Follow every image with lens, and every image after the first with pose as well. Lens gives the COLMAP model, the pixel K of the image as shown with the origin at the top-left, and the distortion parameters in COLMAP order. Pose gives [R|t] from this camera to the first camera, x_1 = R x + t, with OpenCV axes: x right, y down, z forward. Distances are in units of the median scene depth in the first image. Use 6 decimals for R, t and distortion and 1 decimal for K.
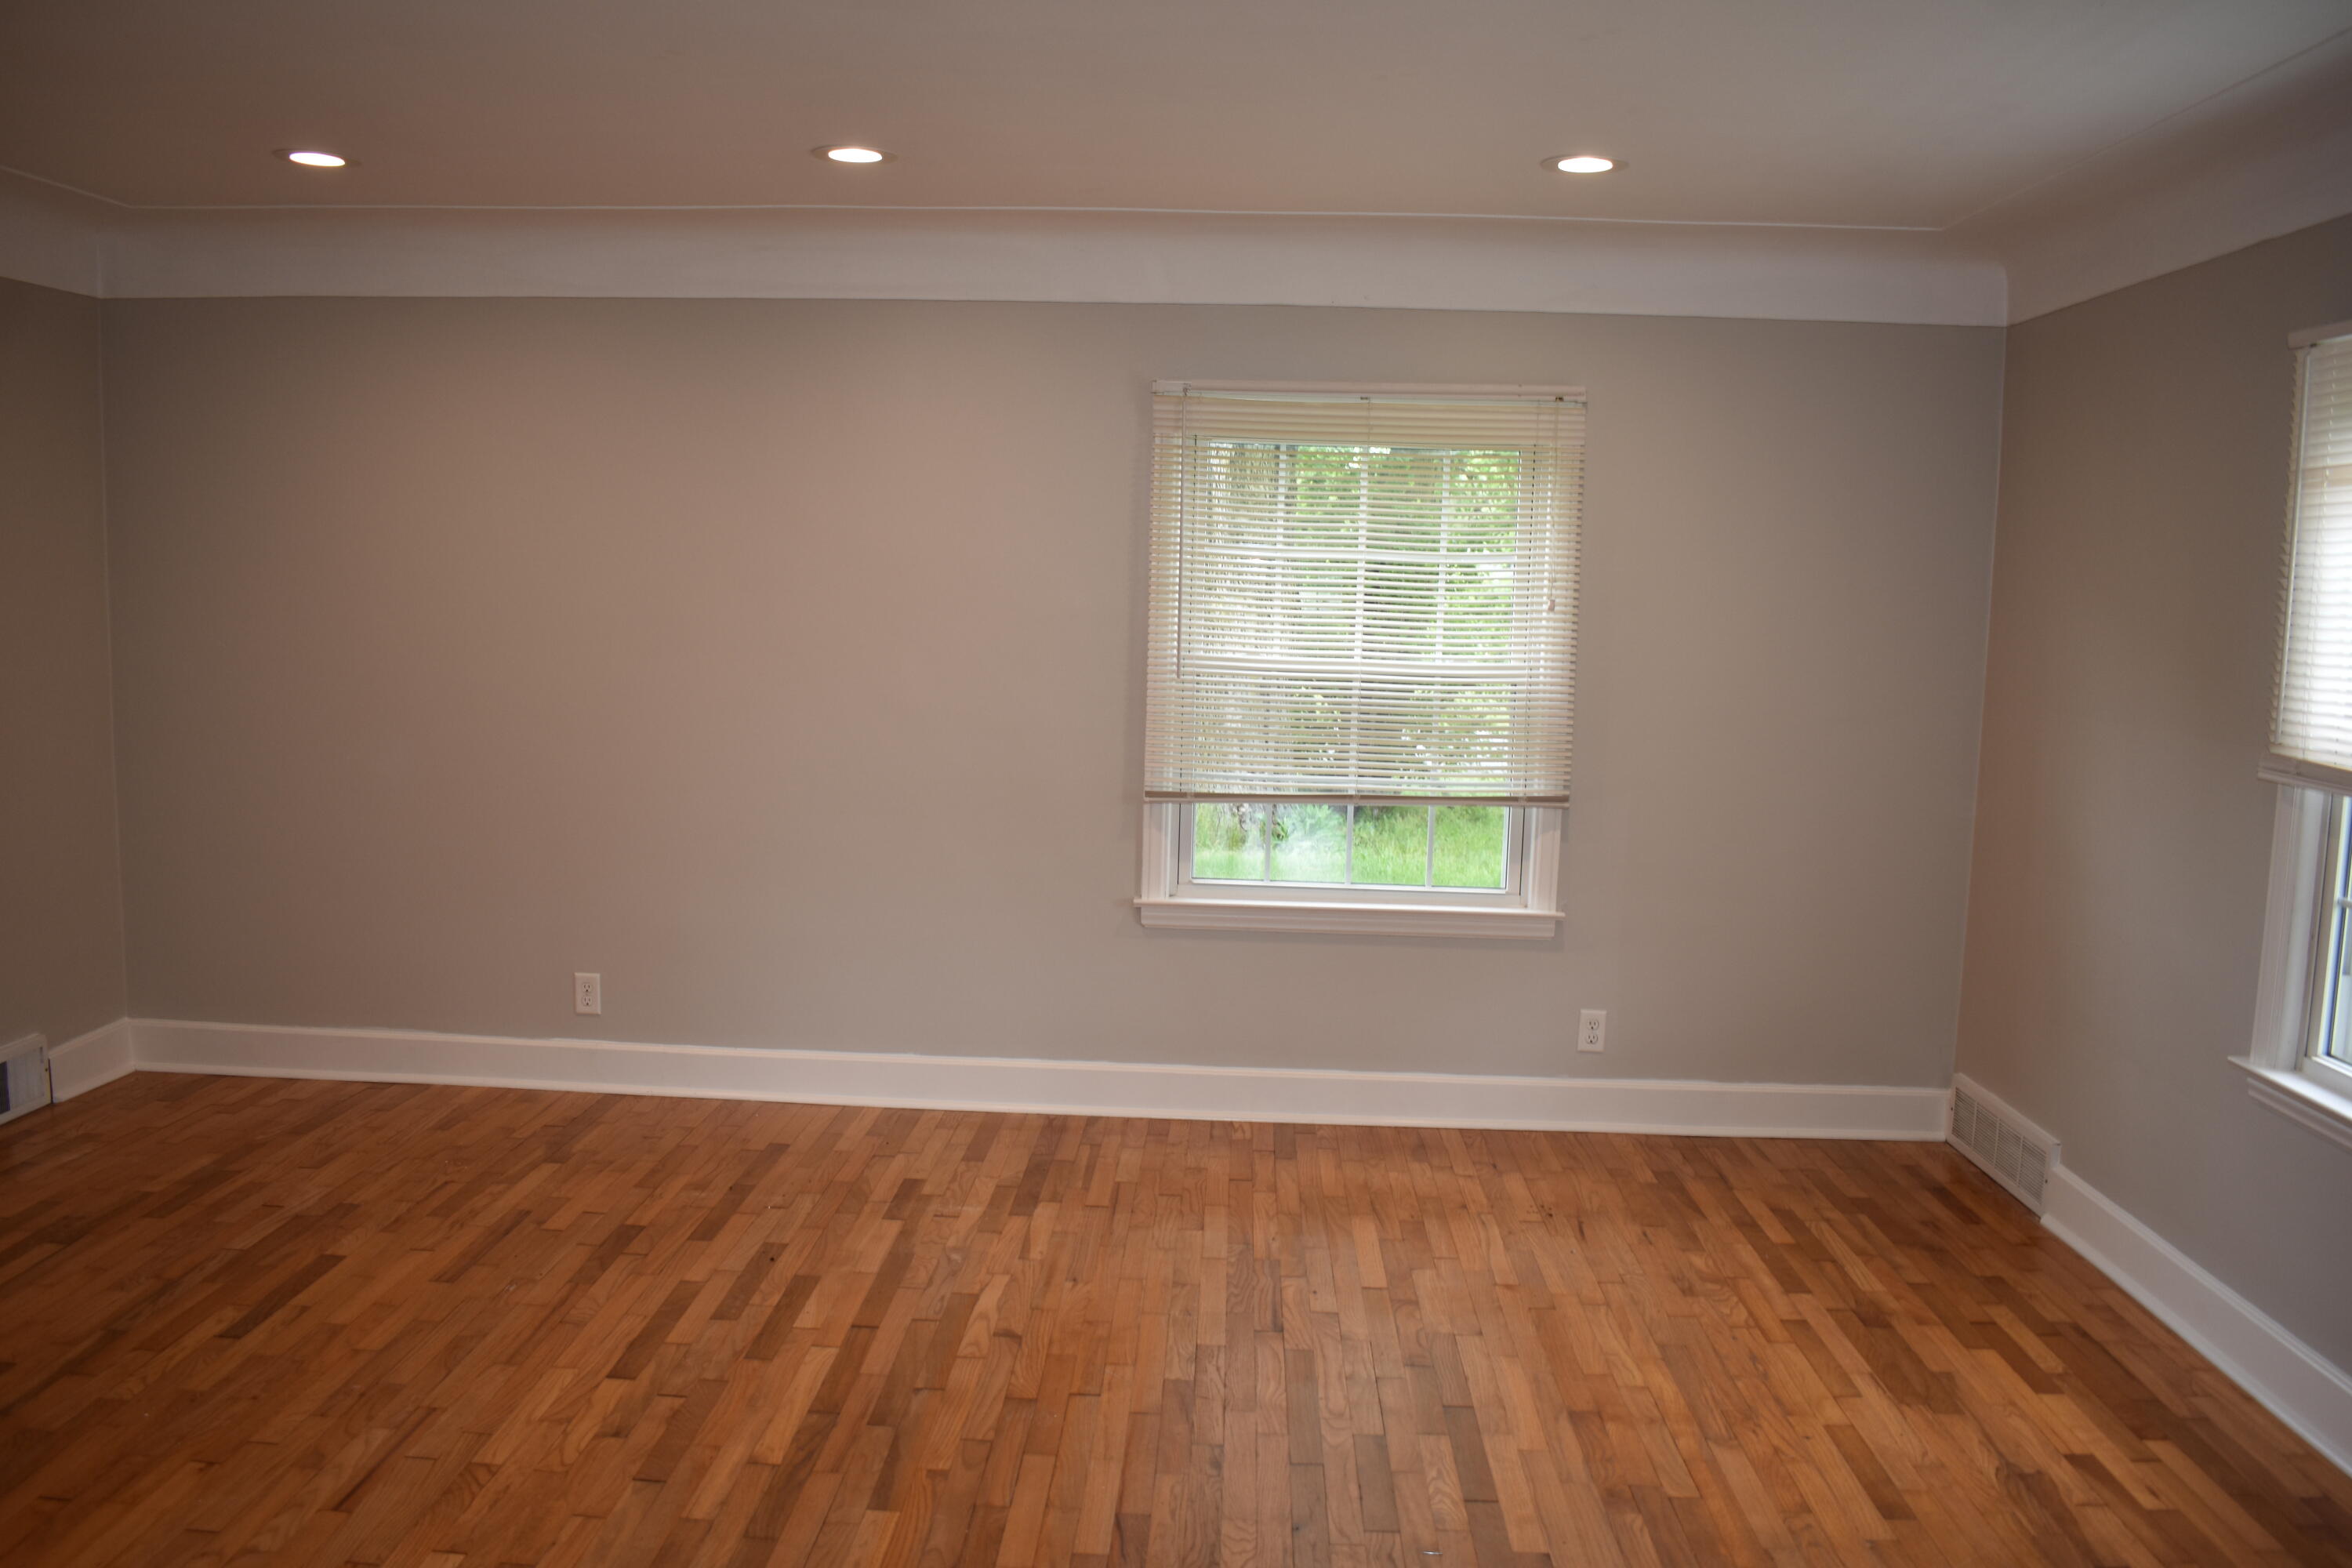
lens RADIAL K [[1831.0, 0, 1176.0], [0, 1831.0, 784.0], [0, 0, 1]] dist [-0.069247, 0.003818]
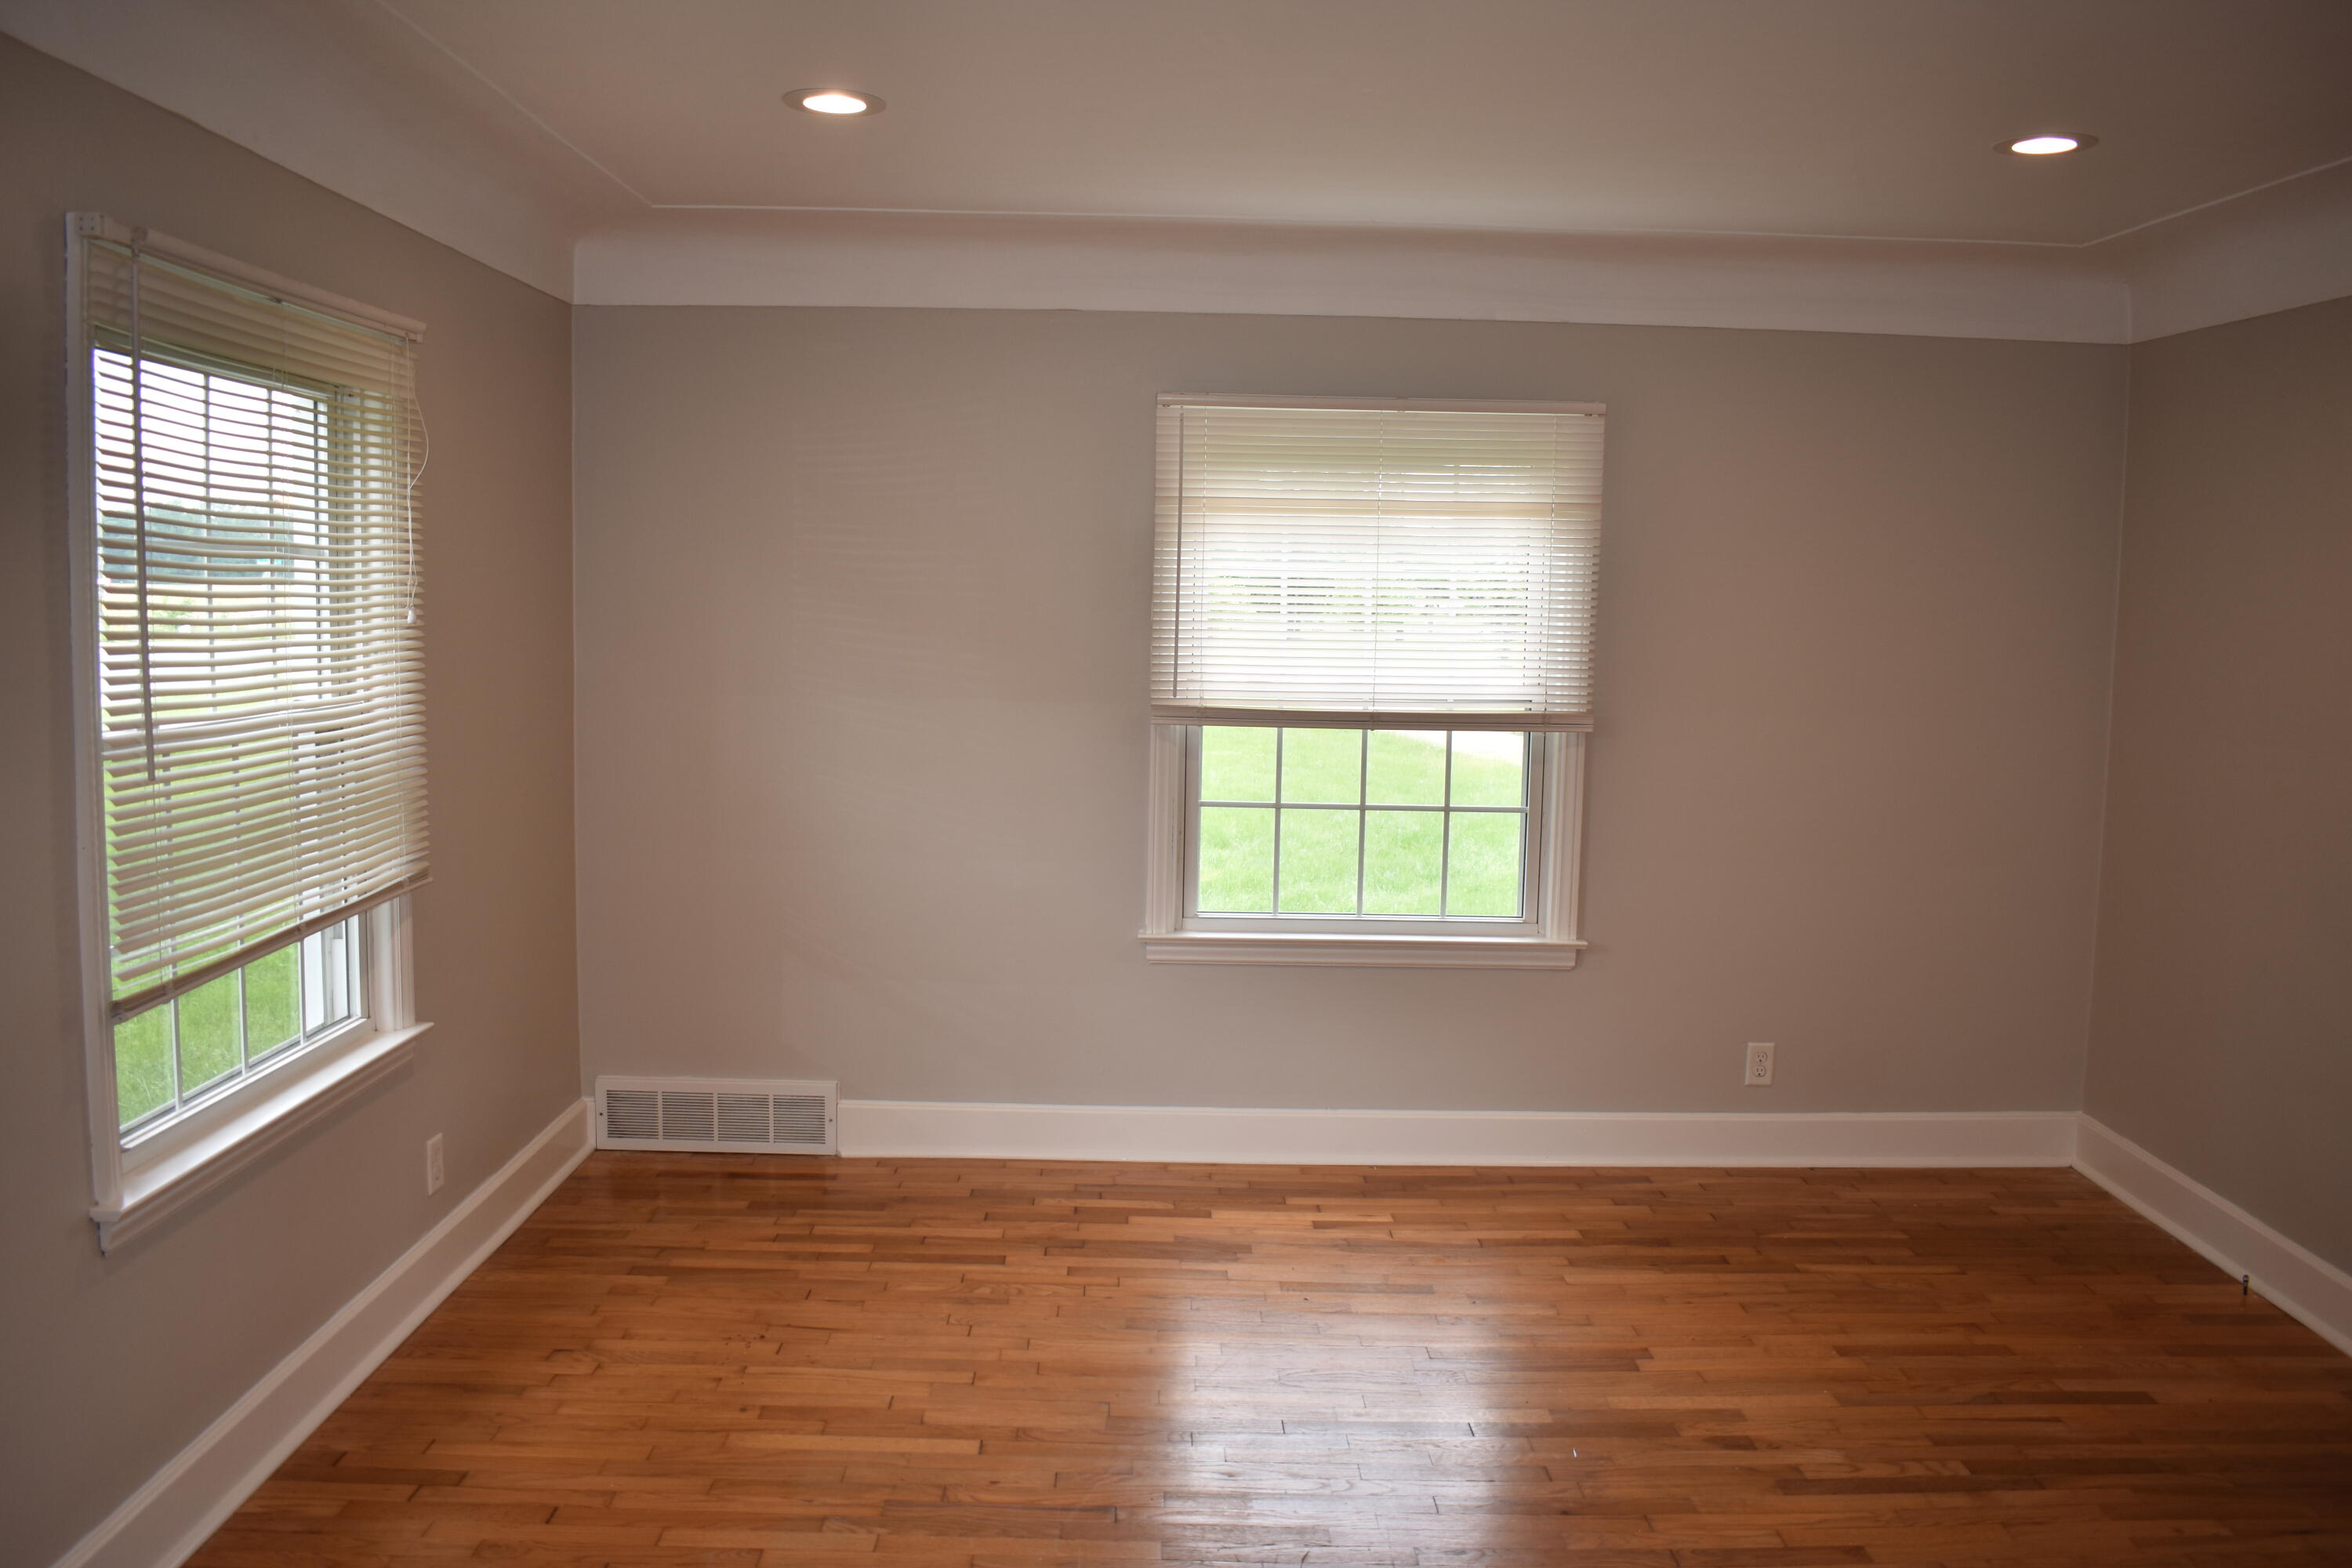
lens RADIAL K [[1828.2, 0, 1138.9], [0, 1828.2, 792.2], [0, 0, 1]] dist [-0.075740, 0.005496]
pose [[-0.046962, -0.131447, 0.990210, -0.596805], [0.084709, 0.987209, 0.135066, -0.112182], [-0.995298, 0.090223, -0.035227, 0.814980]]
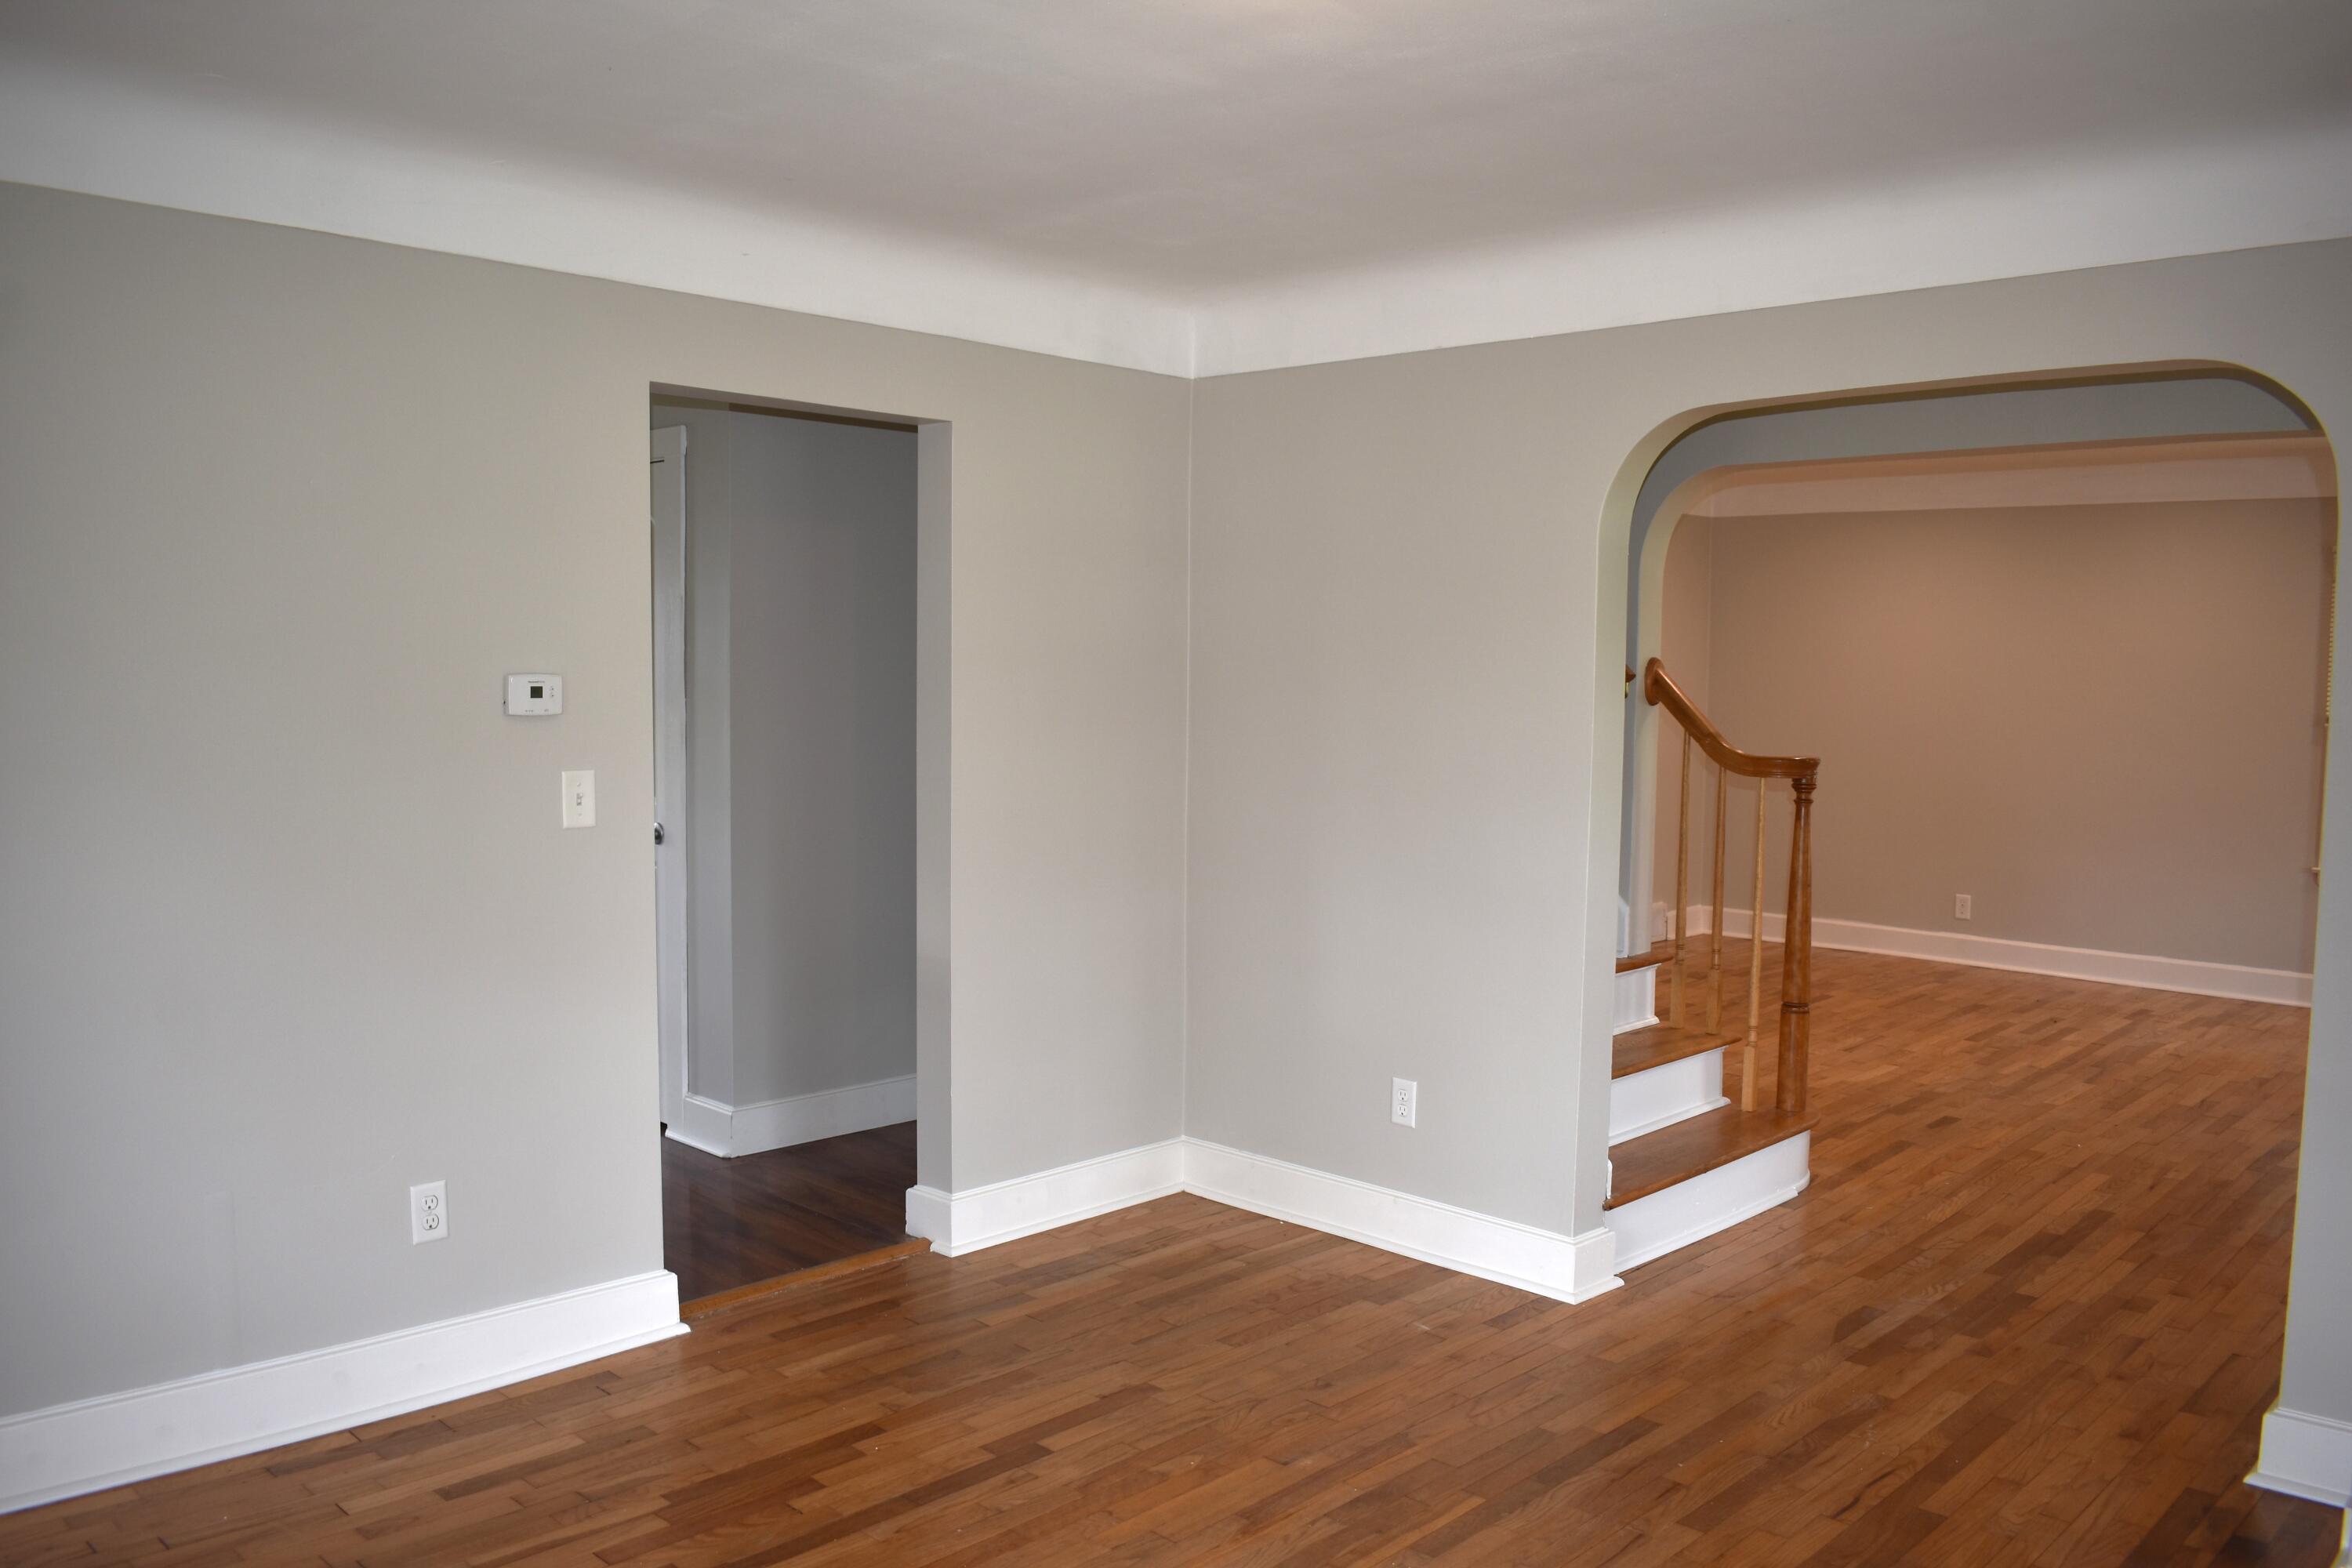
lens RADIAL K [[1831.0, 0, 1176.0], [0, 1831.0, 784.0], [0, 0, 1]] dist [-0.069247, 0.003818]
pose [[0.750400, 0.034942, -0.660060, 0.279201], [-0.062167, 0.997906, -0.017848, 0.087095], [0.658054, 0.054427, 0.751001, -0.900477]]
